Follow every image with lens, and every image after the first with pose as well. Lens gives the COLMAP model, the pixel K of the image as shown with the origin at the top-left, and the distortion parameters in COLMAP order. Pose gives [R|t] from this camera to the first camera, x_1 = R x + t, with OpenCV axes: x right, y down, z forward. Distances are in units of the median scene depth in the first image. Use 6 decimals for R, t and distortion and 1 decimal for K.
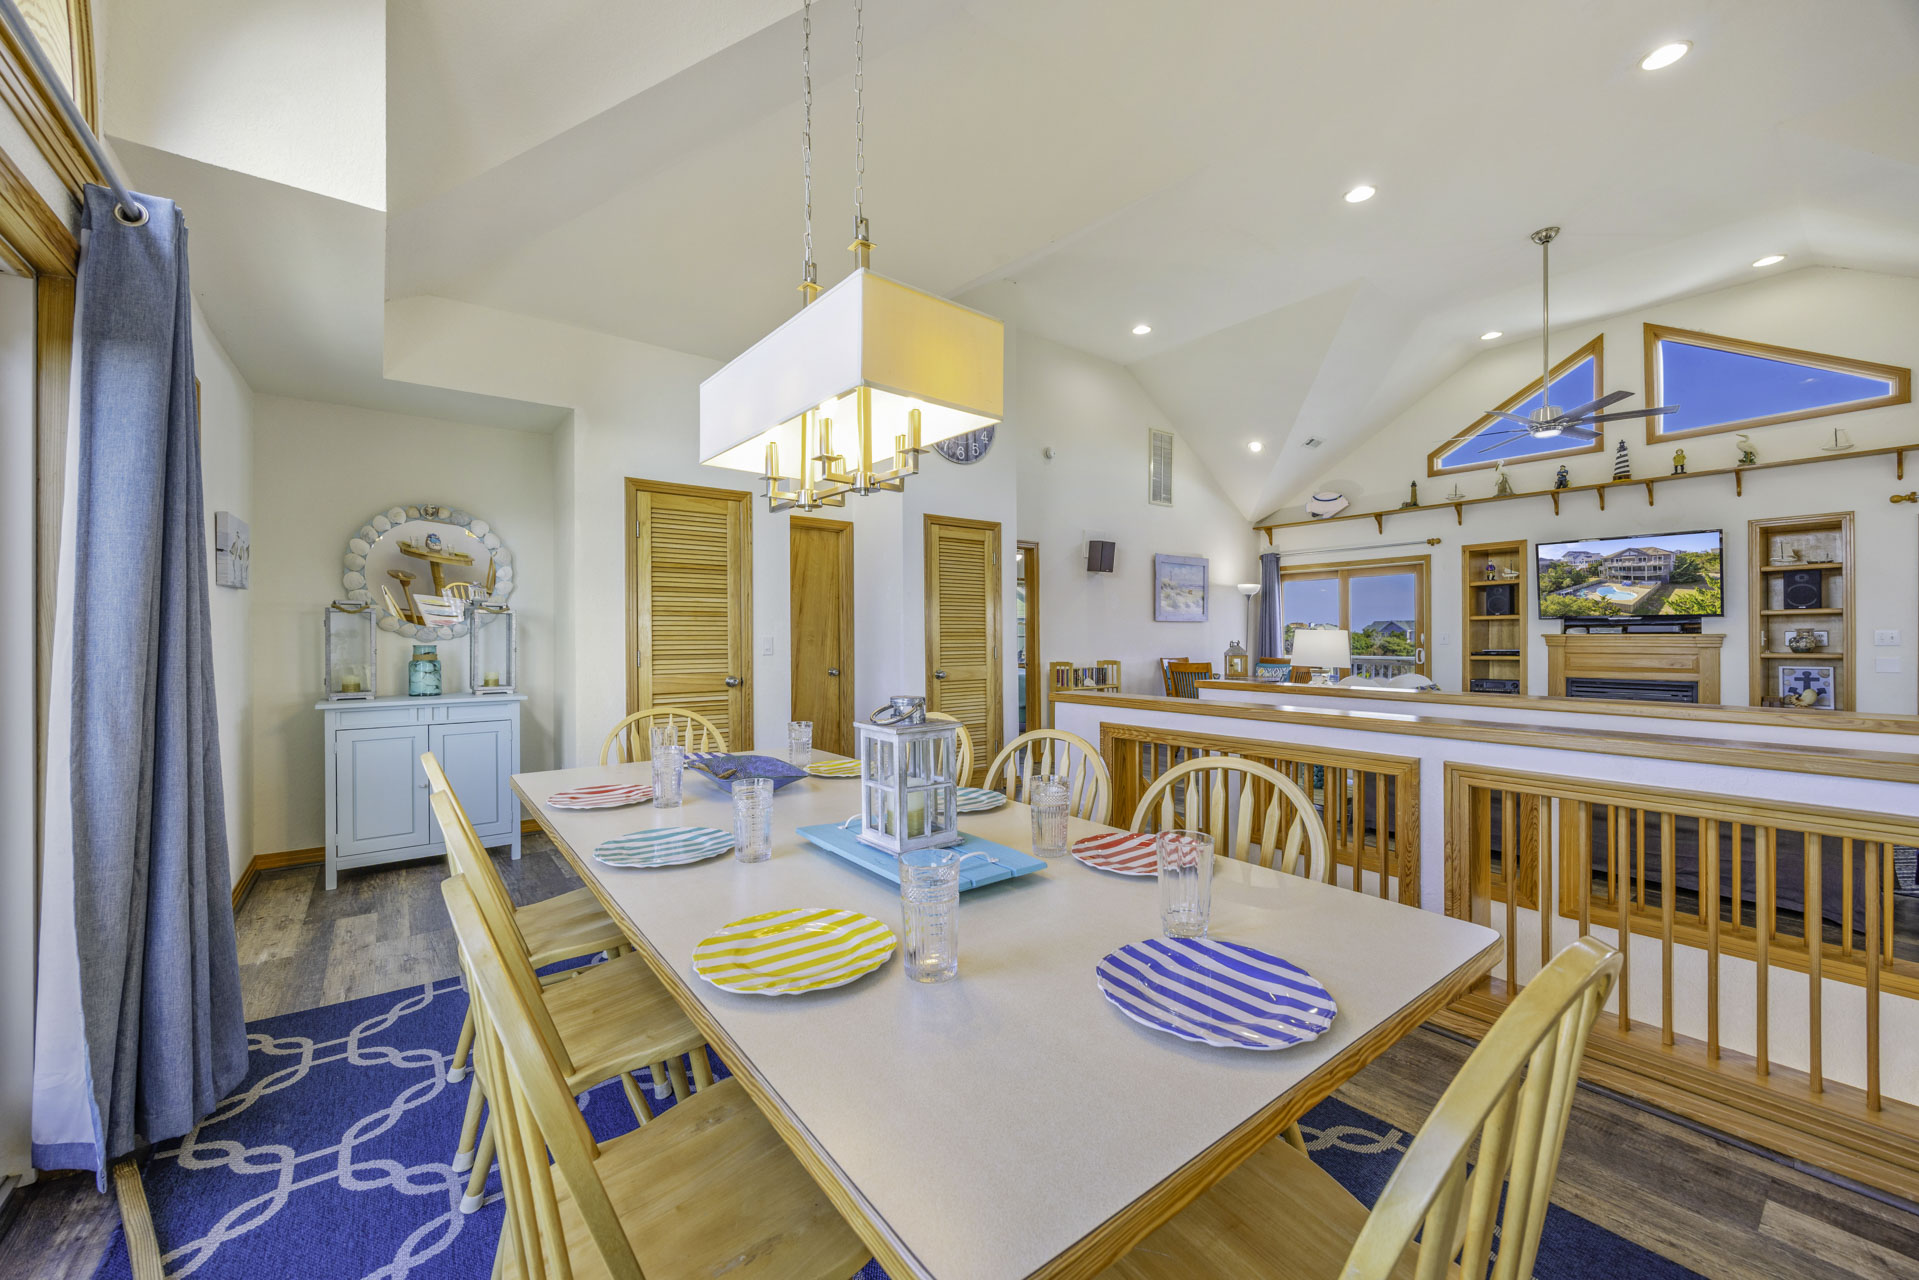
lens RADIAL K [[738.0, 0, 949.8], [0, 738.0, 640.1], [0, 0, 1]] dist [-0.003970, -0.000385]
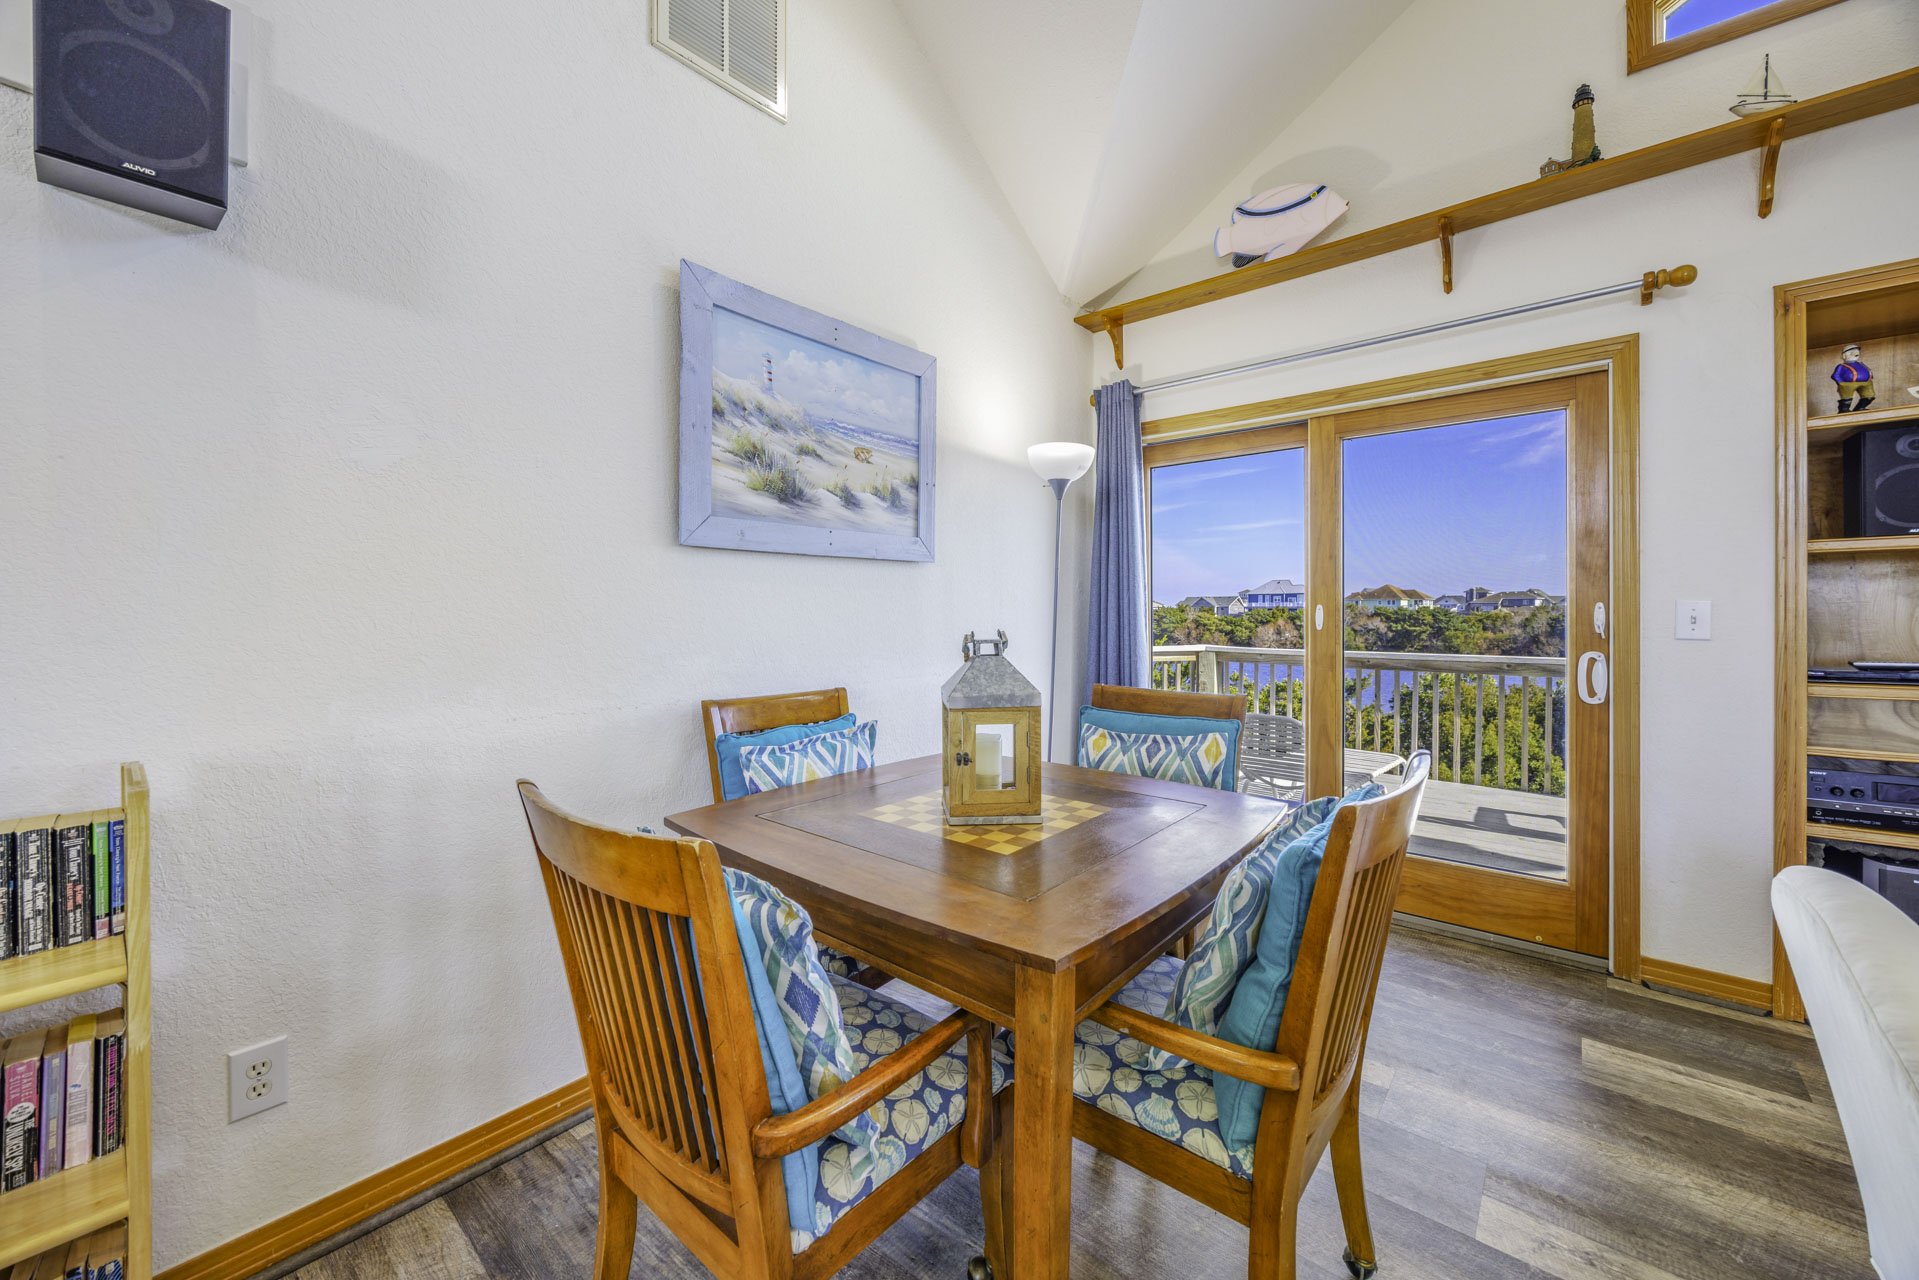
lens RADIAL K [[738.0, 0, 950.4], [0, 738.0, 614.4], [0, 0, 1]] dist [-0.003970, -0.000385]
pose [[0.977923, -0.000970, 0.208963, 0.370741], [0.001133, 0.999999, -0.000660, -0.005061], [-0.208962, 0.000882, 0.977923, 0.886022]]
